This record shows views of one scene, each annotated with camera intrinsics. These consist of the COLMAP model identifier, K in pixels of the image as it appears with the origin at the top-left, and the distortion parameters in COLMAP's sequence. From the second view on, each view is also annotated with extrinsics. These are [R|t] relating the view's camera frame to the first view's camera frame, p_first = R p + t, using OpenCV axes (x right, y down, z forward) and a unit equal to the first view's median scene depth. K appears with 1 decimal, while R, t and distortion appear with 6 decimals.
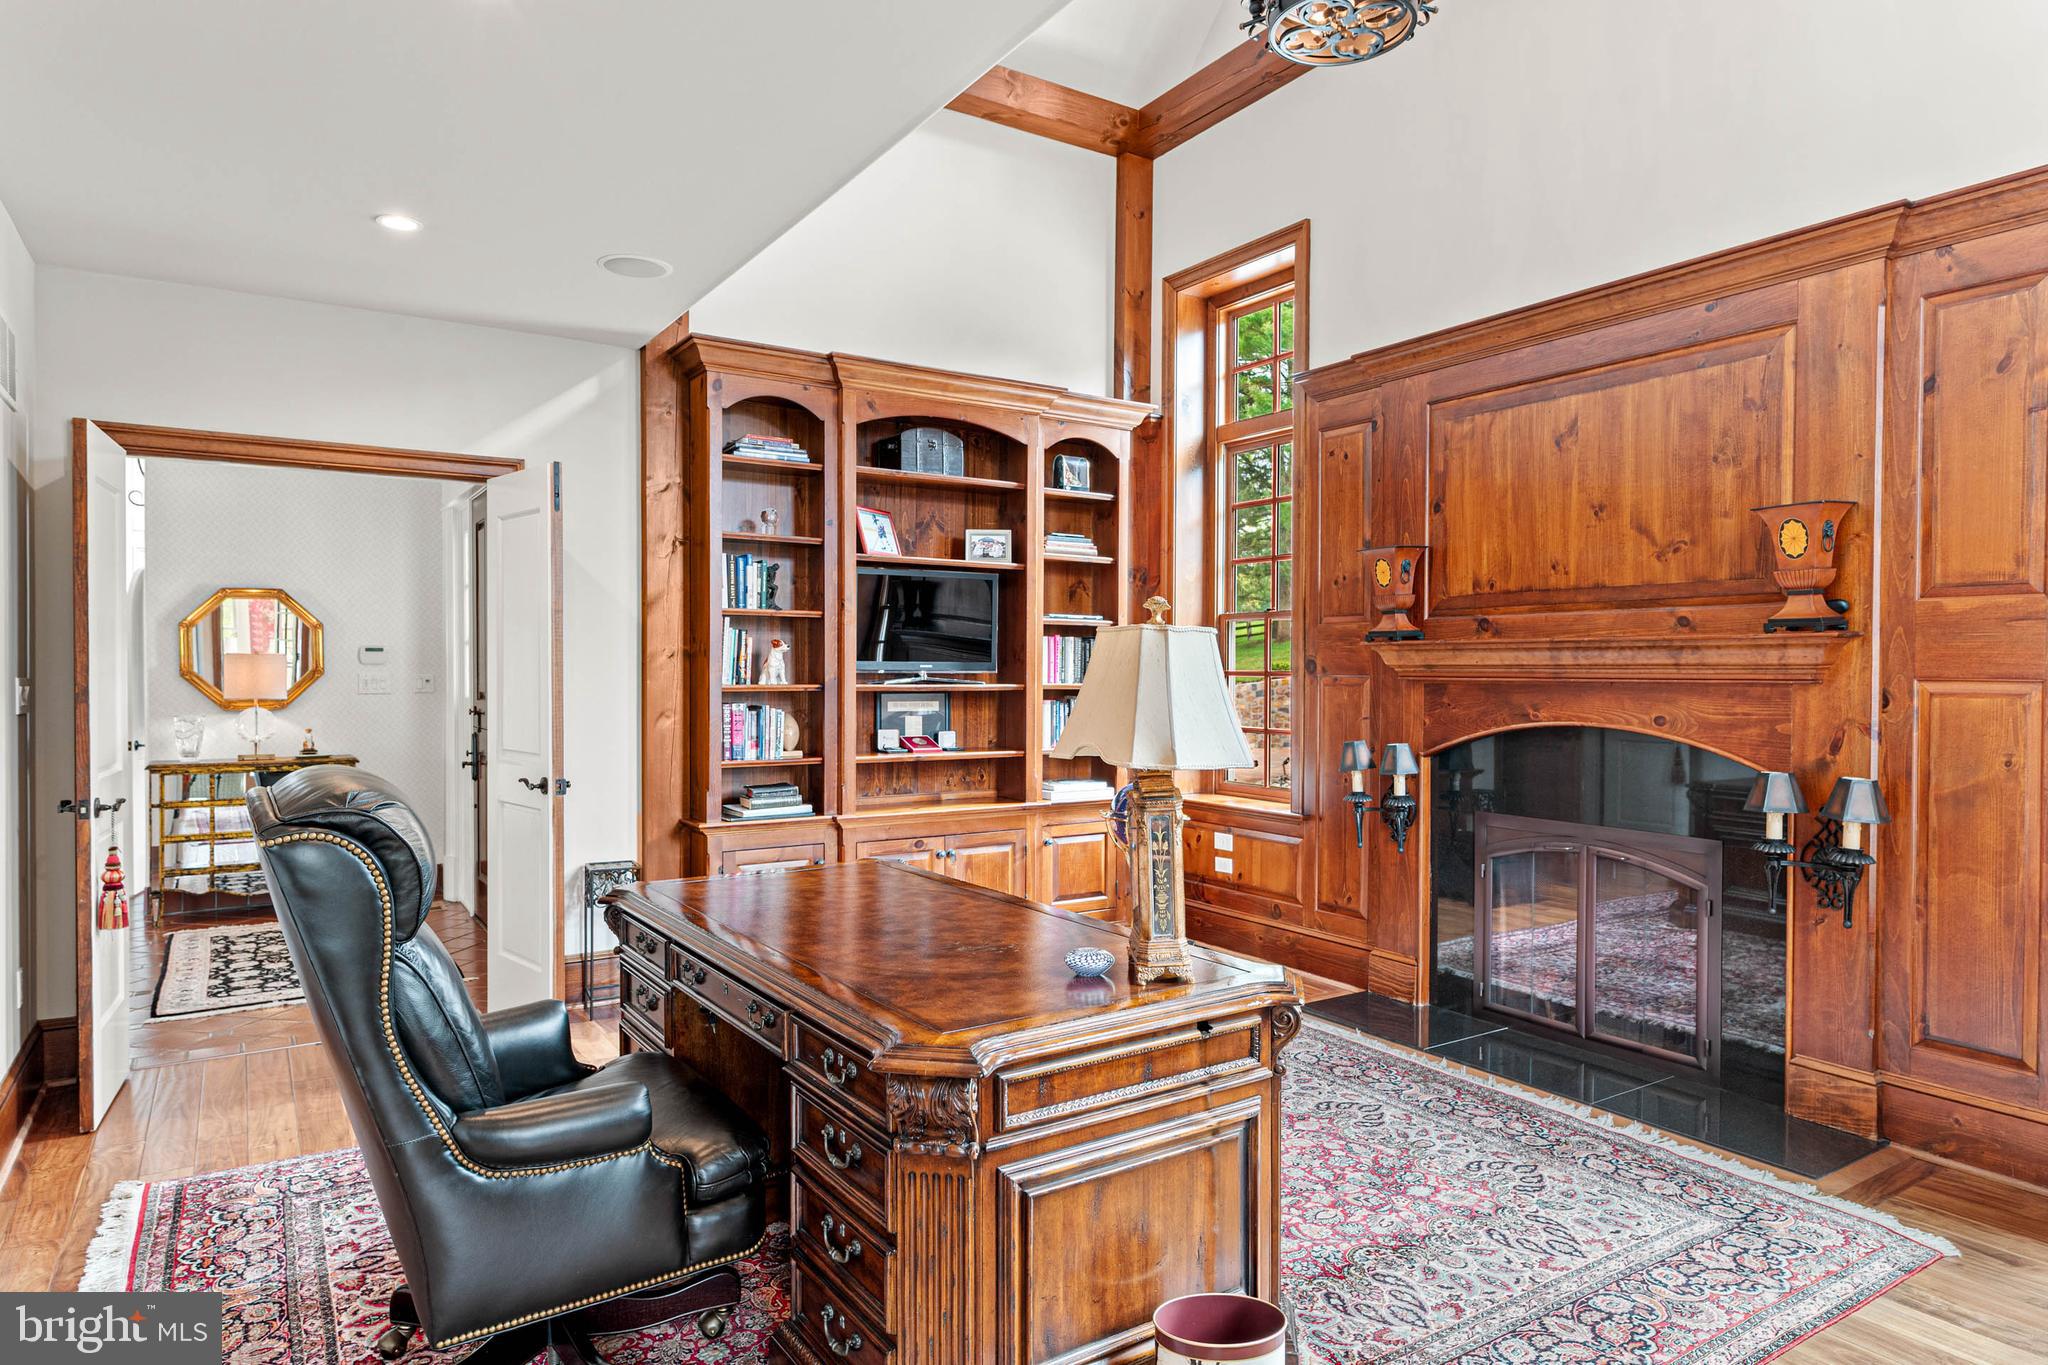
lens RADIAL K [[1181.5, 0, 1023.9], [0, 1181.5, 683.3], [0, 0, 1]] dist [0.001371, 0.000278]
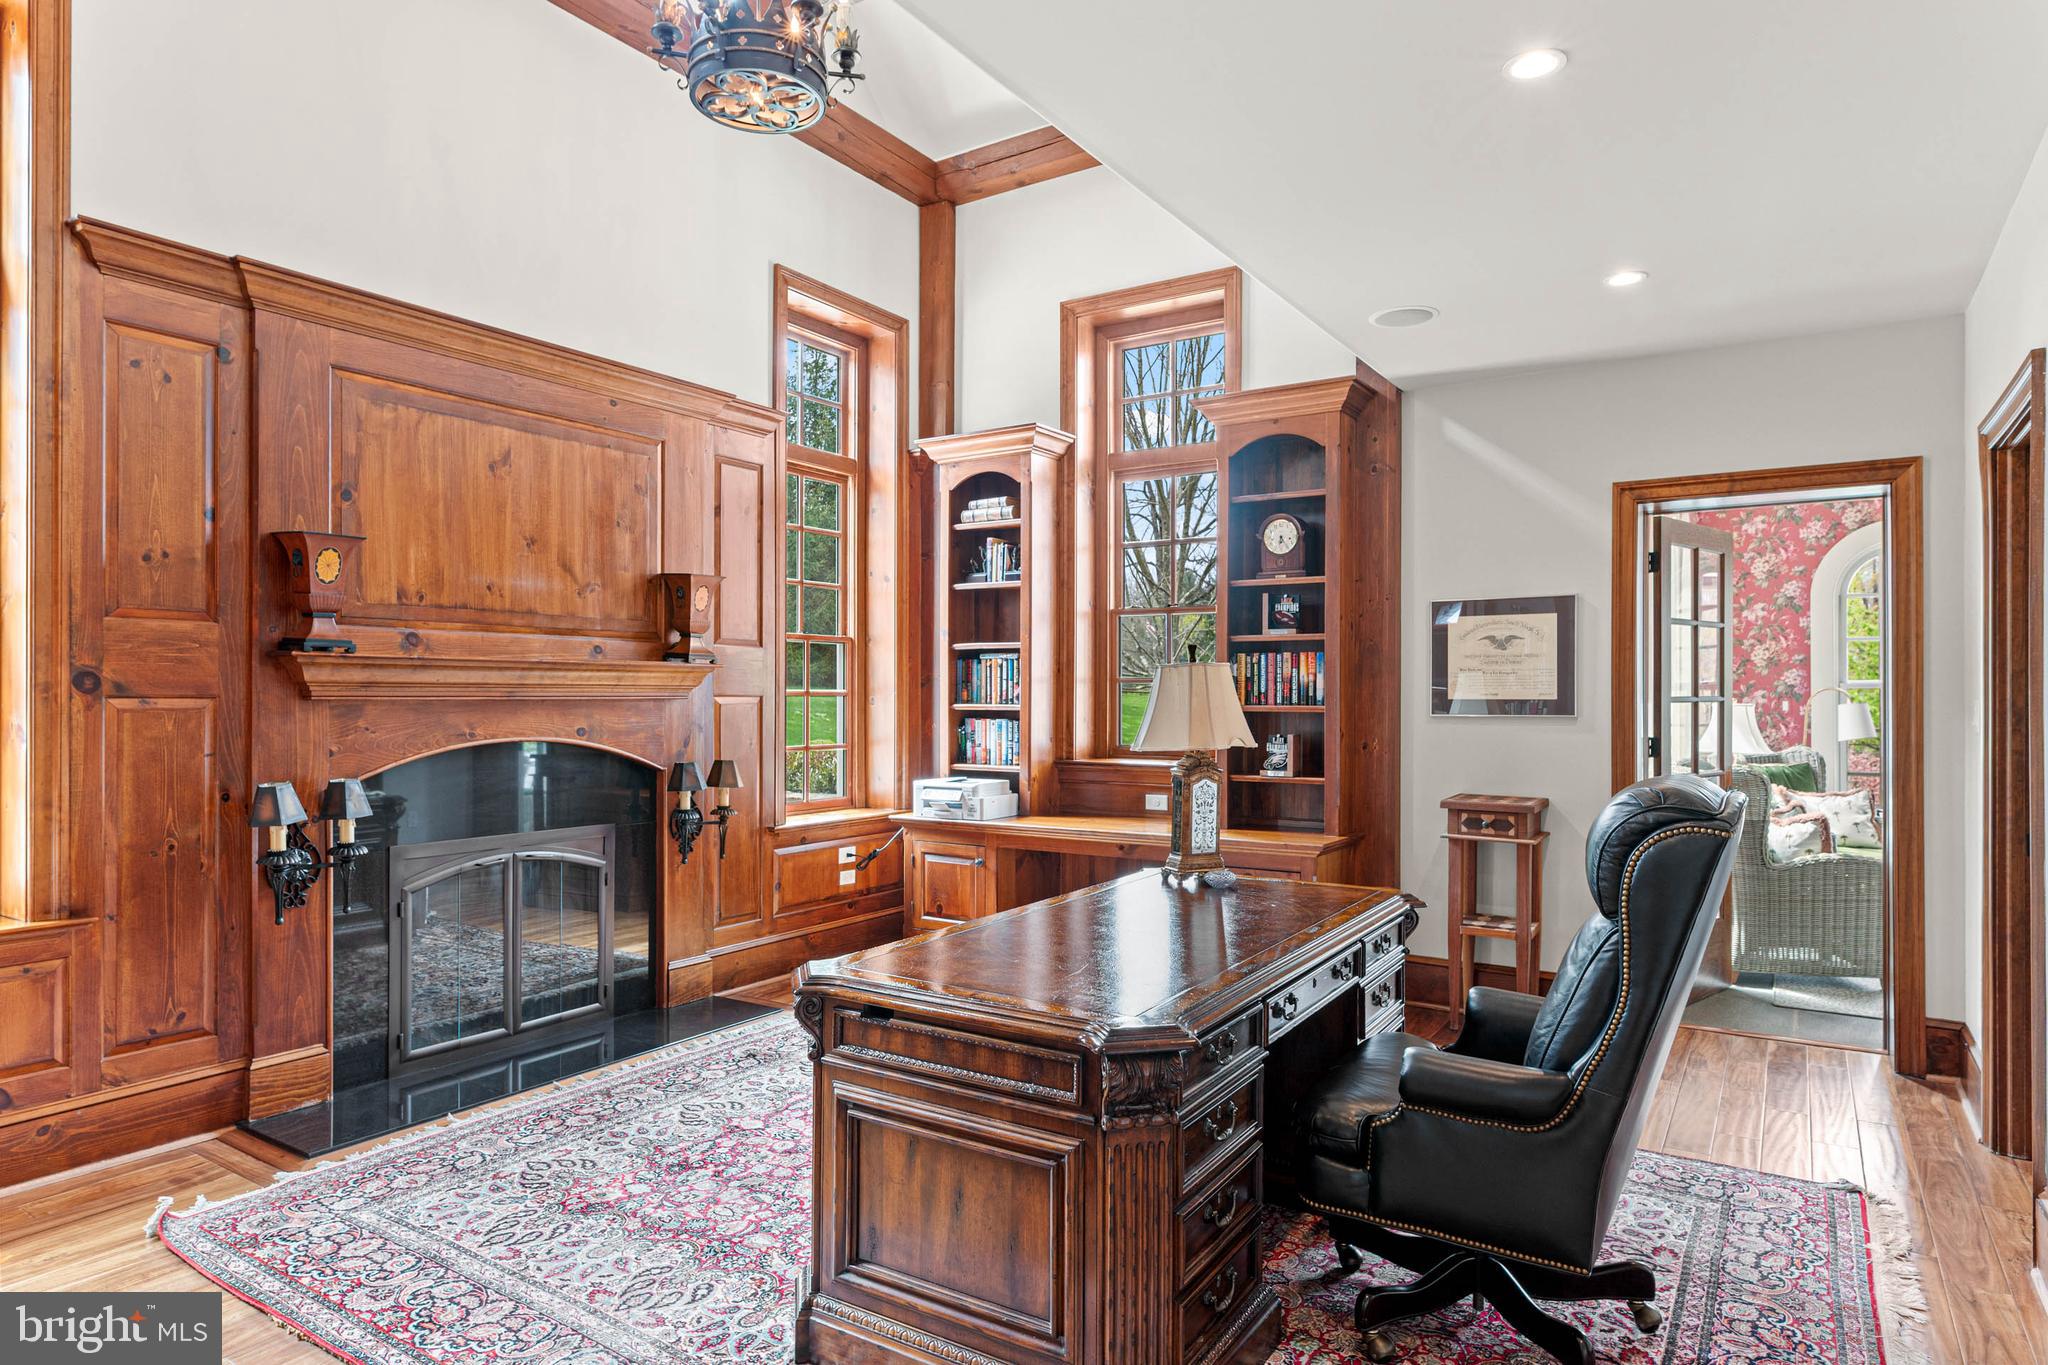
lens RADIAL K [[1181.5, 0, 1023.7], [0, 1181.5, 685.1], [0, 0, 1]] dist [0.001371, 0.000278]
pose [[-0.395286, -0.003798, 0.918550, -0.675290], [0.002000, 0.999986, 0.004995, -0.018693], [-0.918556, 0.003811, -0.395273, 0.980769]]
